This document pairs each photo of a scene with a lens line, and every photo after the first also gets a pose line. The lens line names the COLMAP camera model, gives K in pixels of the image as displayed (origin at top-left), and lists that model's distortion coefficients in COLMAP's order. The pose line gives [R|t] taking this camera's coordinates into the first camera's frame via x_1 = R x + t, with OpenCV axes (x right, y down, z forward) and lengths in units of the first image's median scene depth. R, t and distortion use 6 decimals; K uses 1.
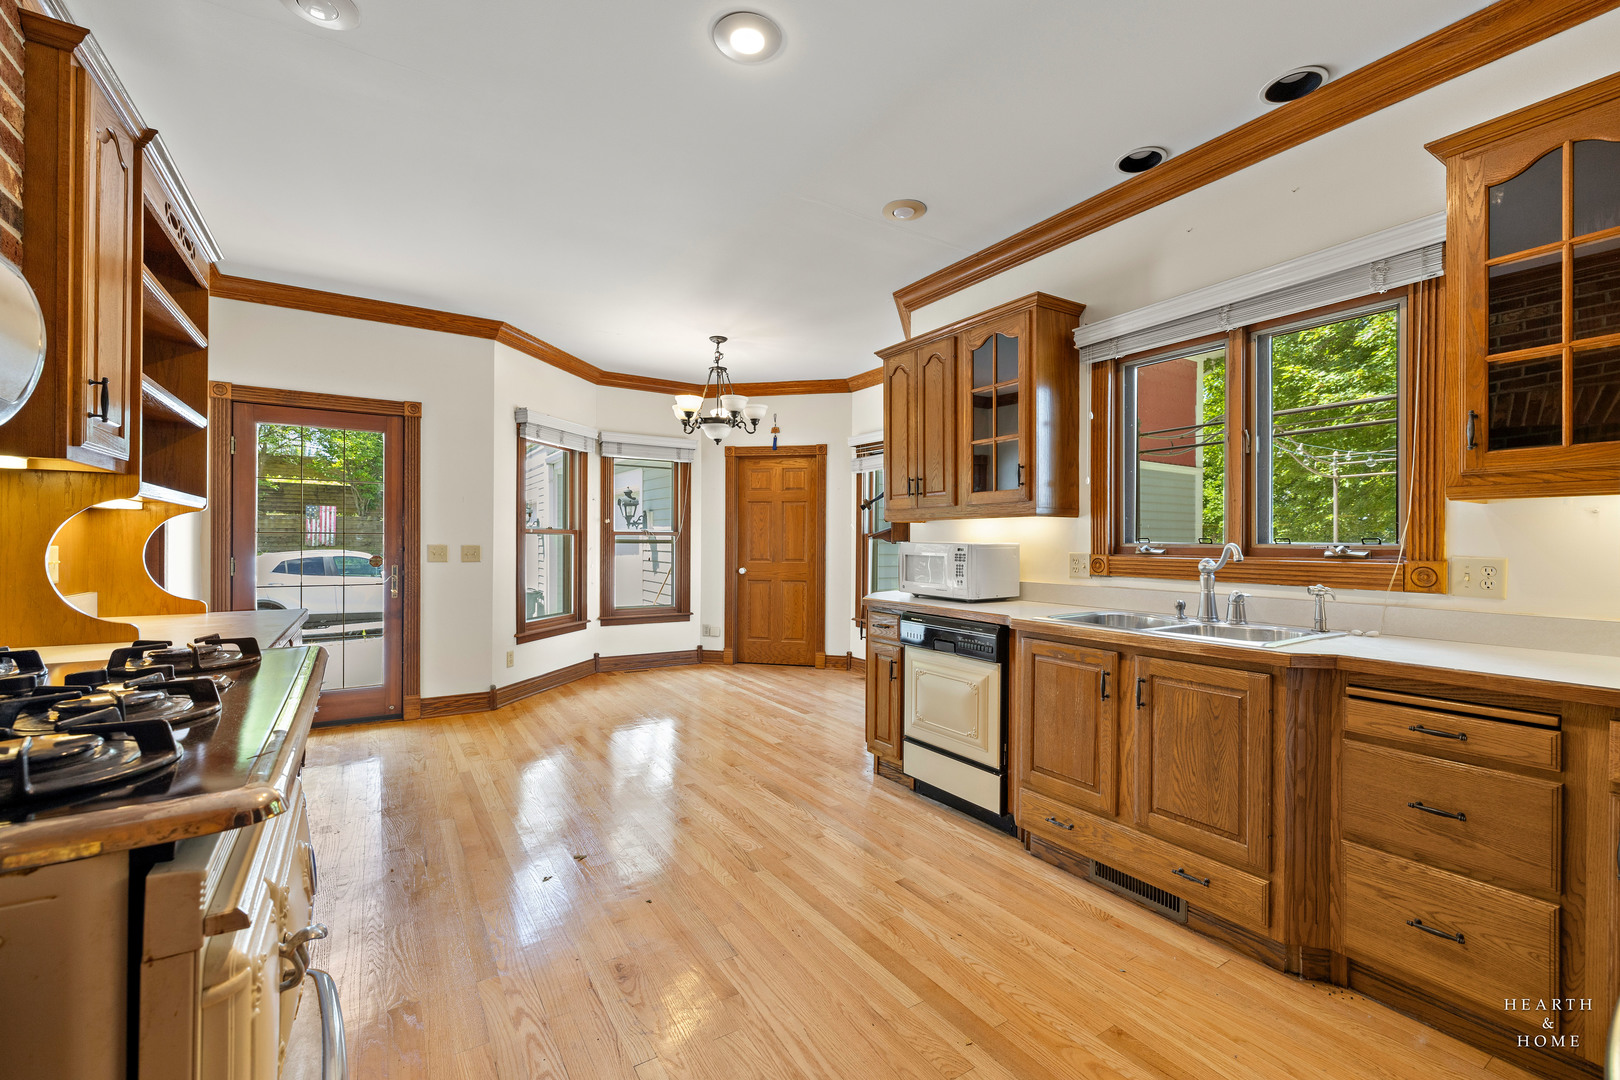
lens RADIAL K [[676.9, 0, 812.2], [0, 676.9, 540.8], [0, 0, 1]] dist [0.000972, 0.000520]
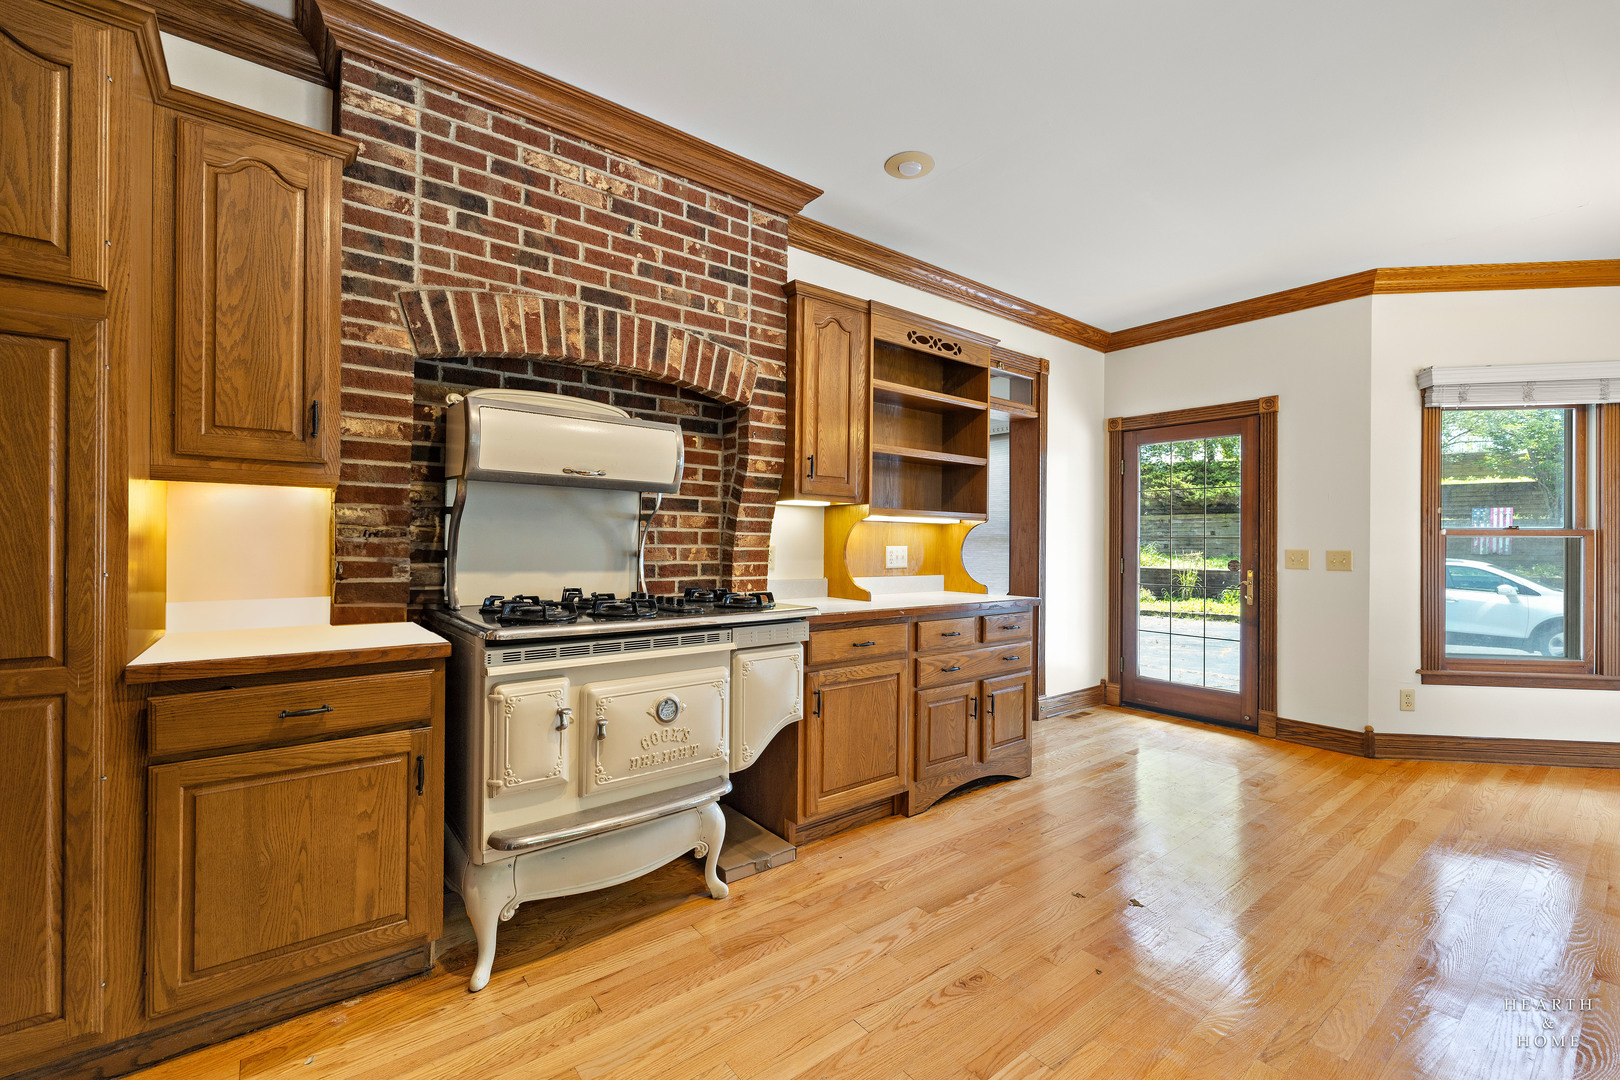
lens RADIAL K [[676.9, 0, 808.6], [0, 676.9, 540.0], [0, 0, 1]] dist [0.000972, 0.000520]
pose [[0.089918, -0.006009, -0.995931, 0.304757], [-0.005723, 0.999962, -0.006550, 0.002842], [0.995933, 0.006289, 0.089880, 0.305766]]
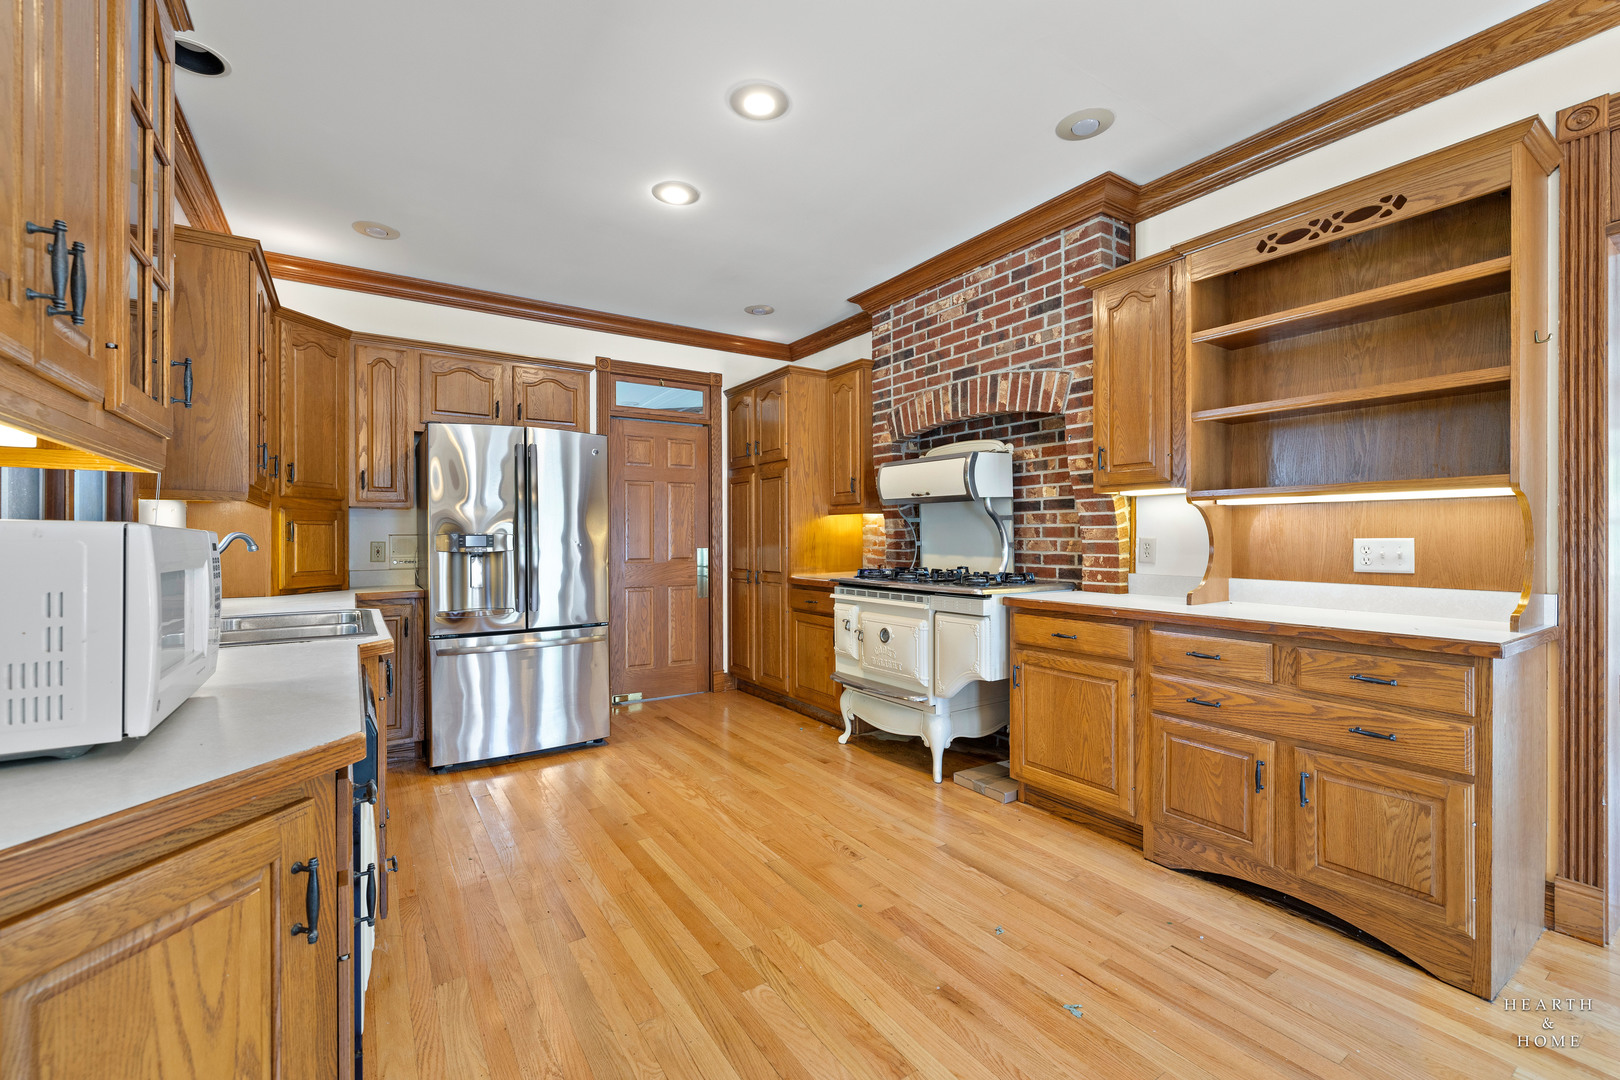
lens RADIAL K [[676.9, 0, 800.9], [0, 676.9, 539.9], [0, 0, 1]] dist [0.000972, 0.000520]
pose [[-0.999975, -0.001938, -0.006828, -0.078514], [-0.001941, 0.999998, 0.000453, 0.006514], [0.006827, 0.000467, -0.999977, 1.060078]]
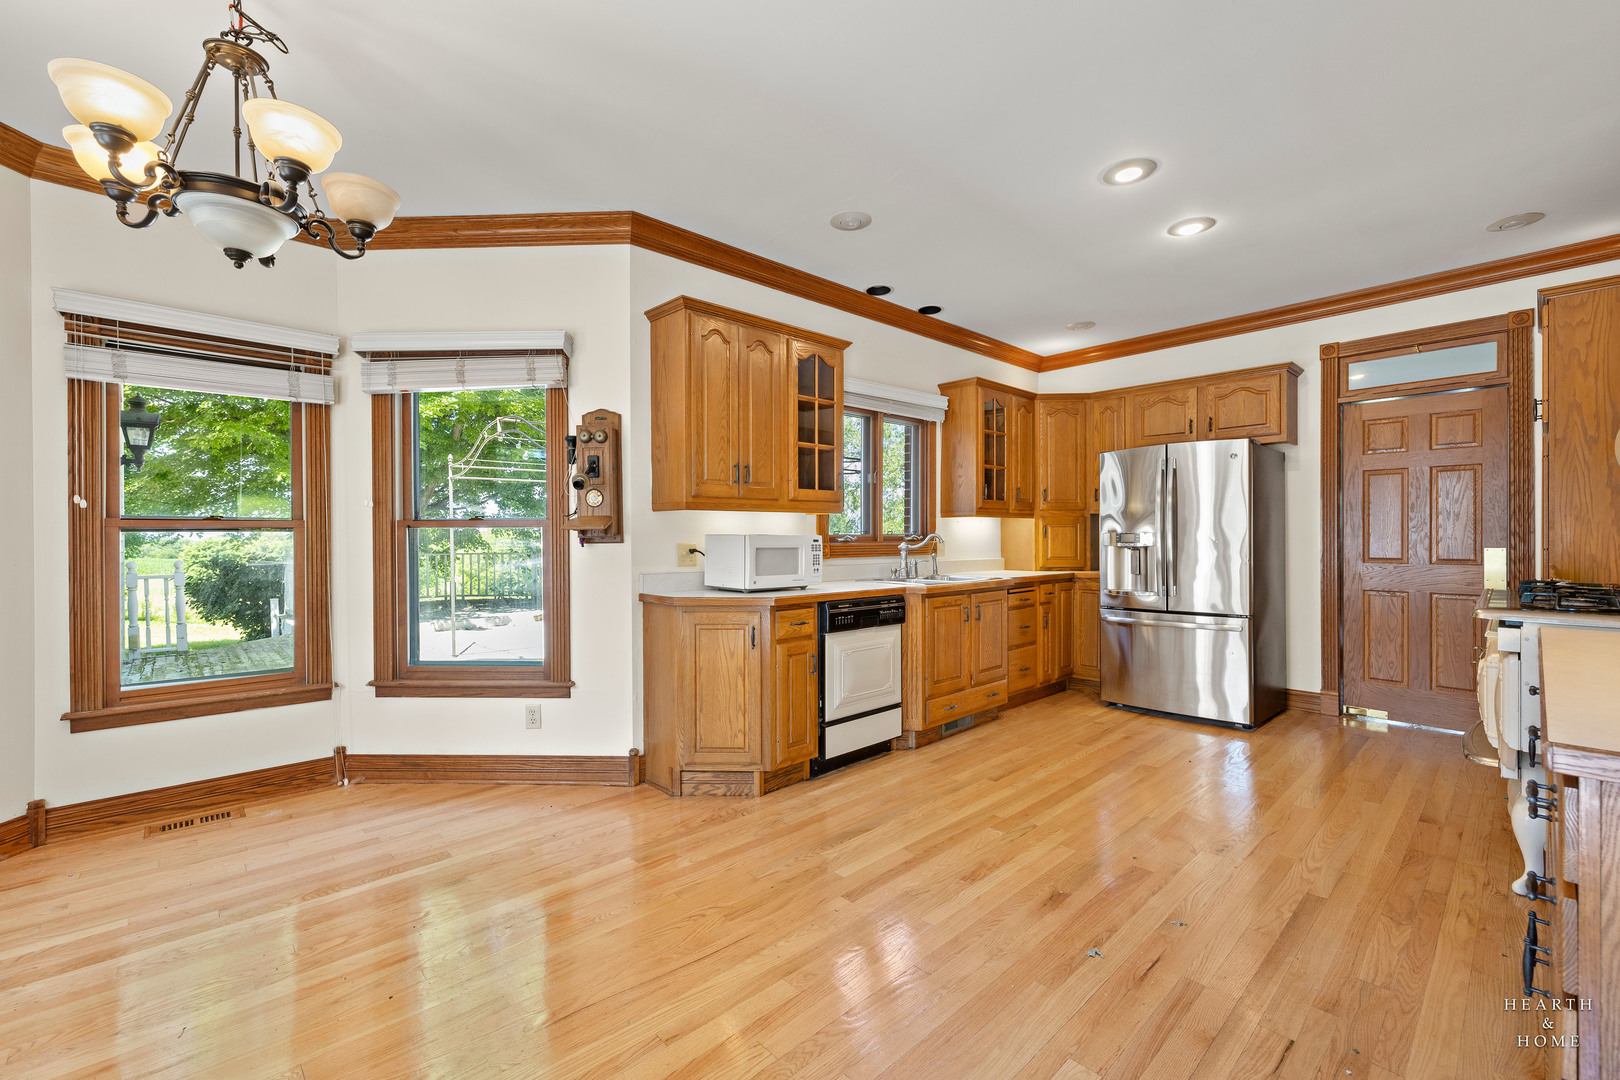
lens RADIAL K [[676.9, 0, 804.1], [0, 676.9, 537.0], [0, 0, 1]] dist [0.000972, 0.000520]
pose [[-0.169725, -0.006431, 0.985470, -0.667795], [0.002576, 0.999972, 0.006970, -0.000985], [-0.985488, 0.003721, -0.169704, 0.928165]]
